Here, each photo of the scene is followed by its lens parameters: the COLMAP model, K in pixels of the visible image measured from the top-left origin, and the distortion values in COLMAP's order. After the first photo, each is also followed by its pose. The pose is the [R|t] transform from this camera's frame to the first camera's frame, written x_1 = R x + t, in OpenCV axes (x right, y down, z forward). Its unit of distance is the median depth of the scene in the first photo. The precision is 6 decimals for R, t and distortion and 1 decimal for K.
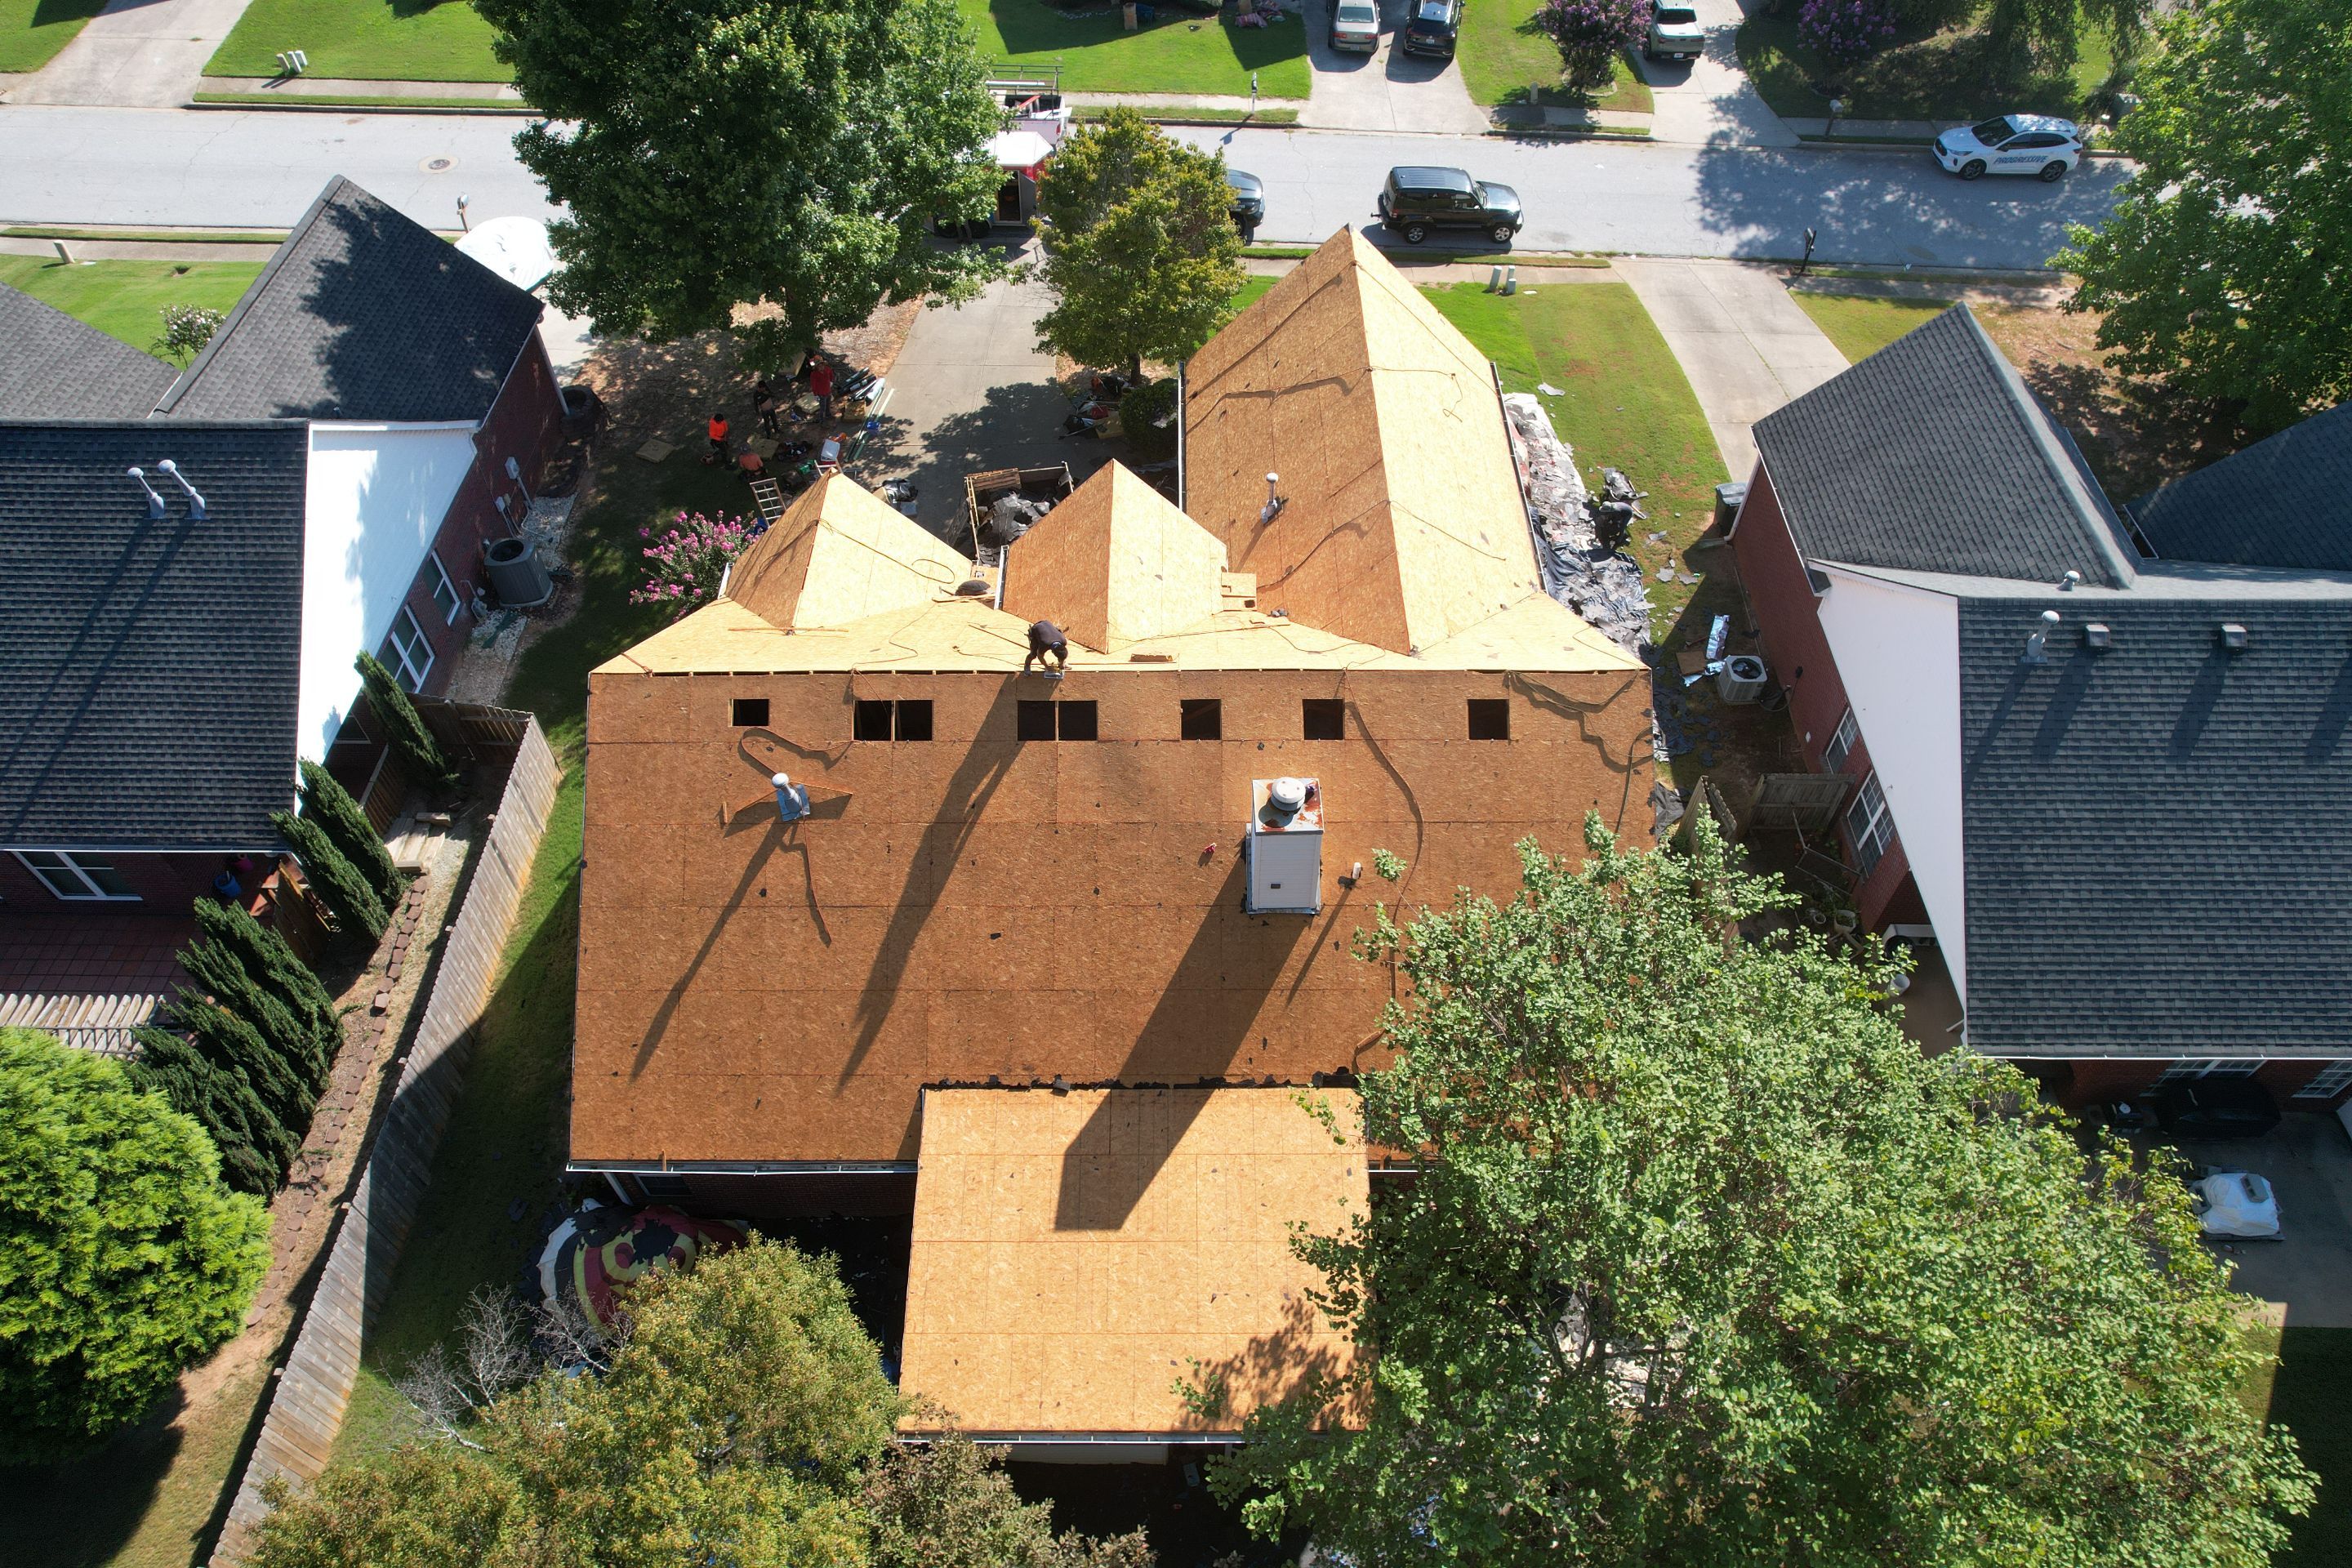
lens RADIAL K [[1512.5, 0, 1177.4], [0, 1512.5, 777.3], [0, 0, 1]] dist [-0.093910, 0.093275]
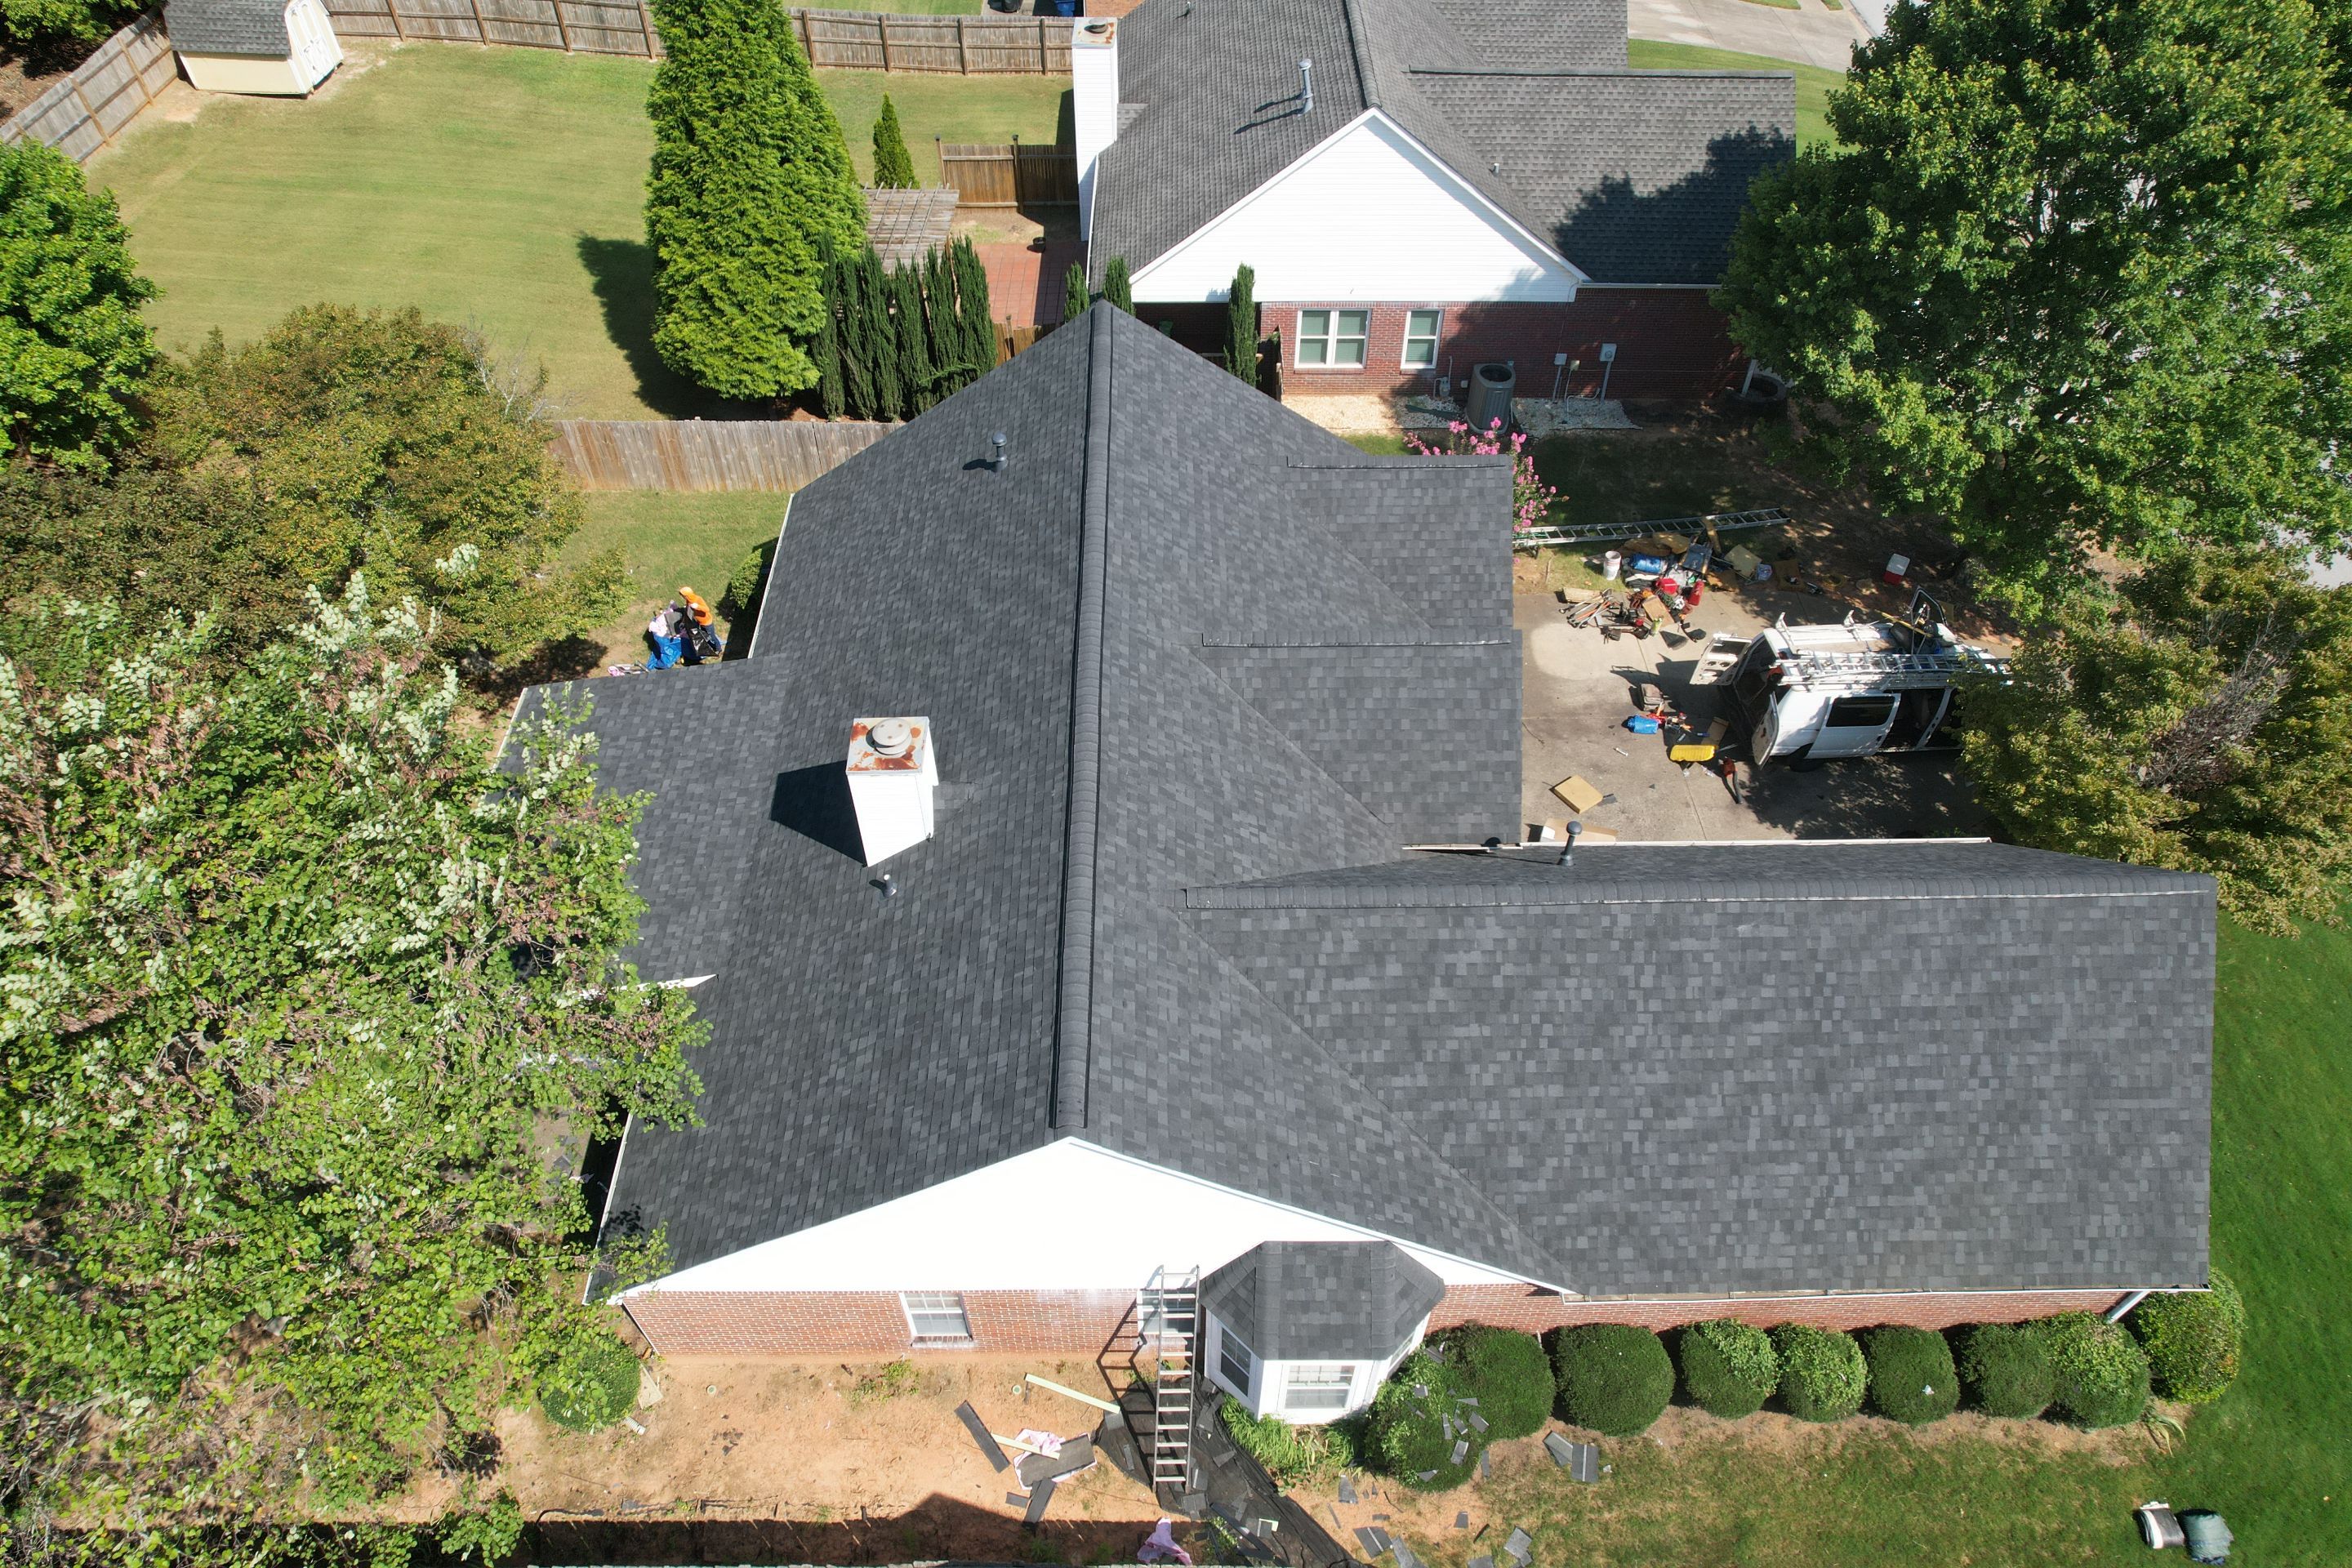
lens RADIAL K [[1493.0, 0, 1176.2], [0, 1493.0, 791.5], [0, 0, 1]] dist [-0.069988, 0.055929]
pose [[0.013007, 0.746150, -0.665651, 0.598378], [-0.765501, 0.435718, 0.473453, -0.453027], [0.643303, 0.503399, 0.576846, 0.532236]]
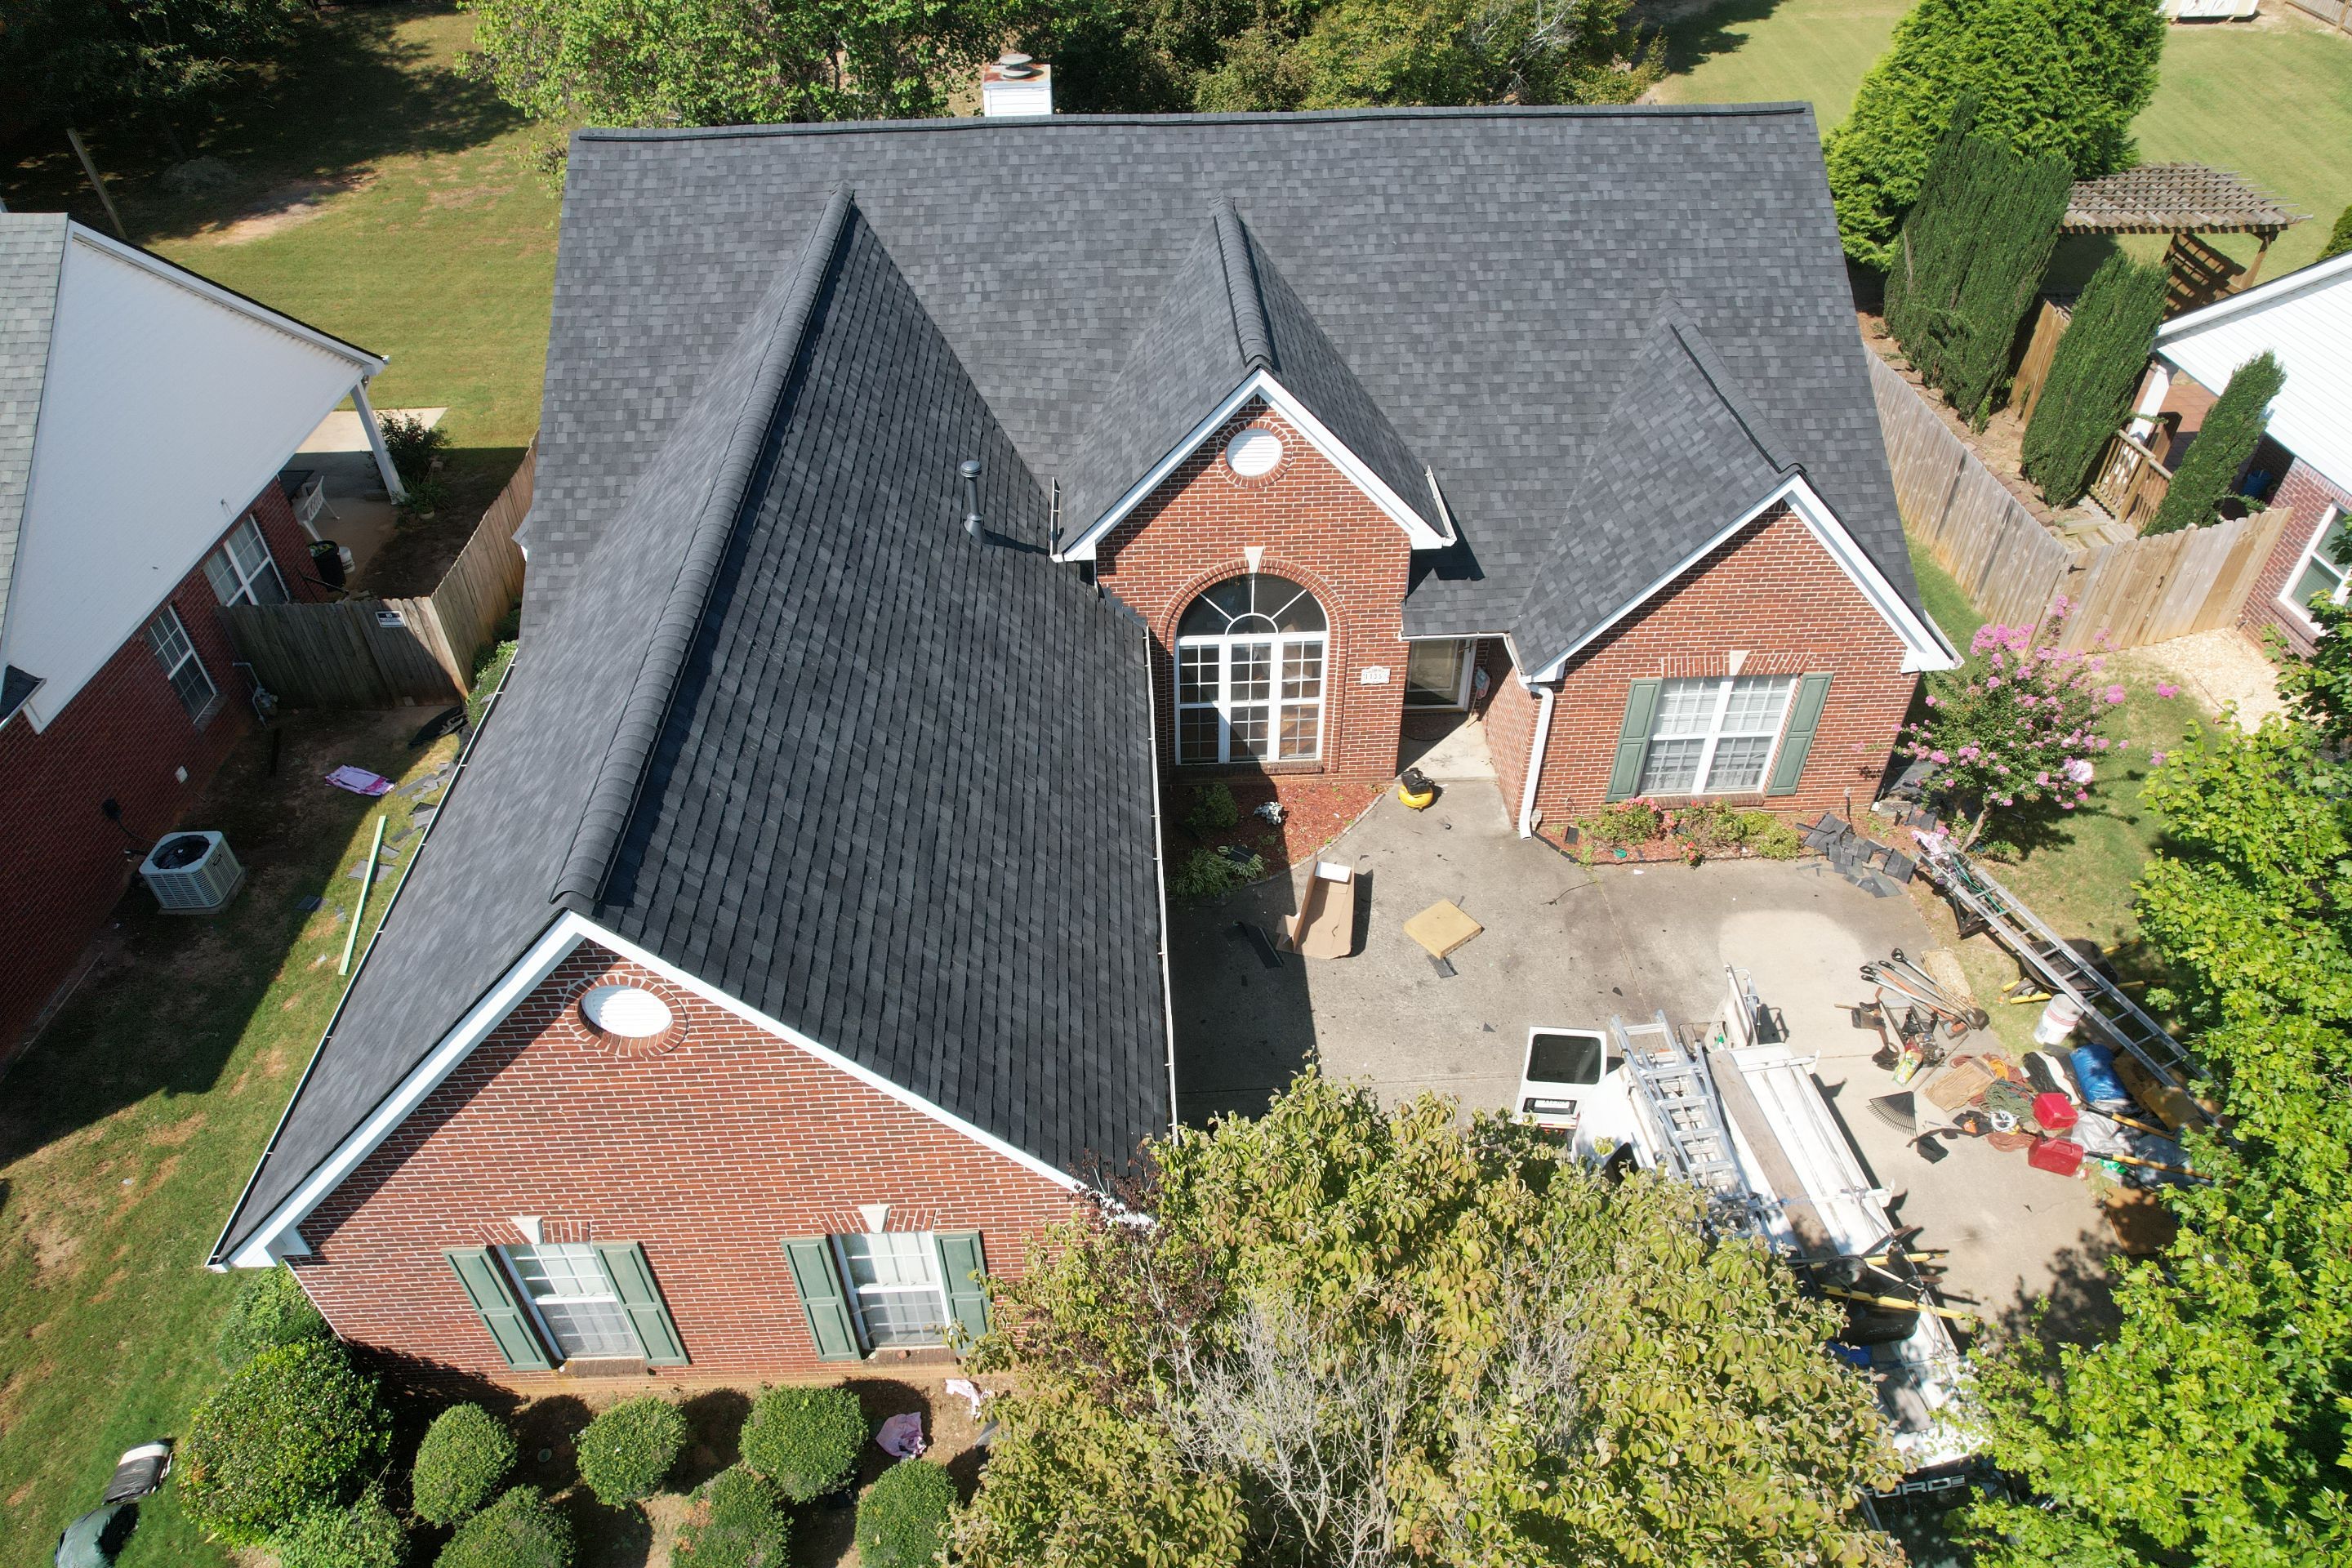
lens RADIAL K [[1493.0, 0, 1176.2], [0, 1493.0, 791.5], [0, 0, 1]] dist [-0.069988, 0.055929]
pose [[-0.998862, 0.040171, -0.025729, 0.010560], [-0.025876, -0.003153, 0.999660, -0.847226], [0.040076, 0.999188, 0.004188, 1.287545]]
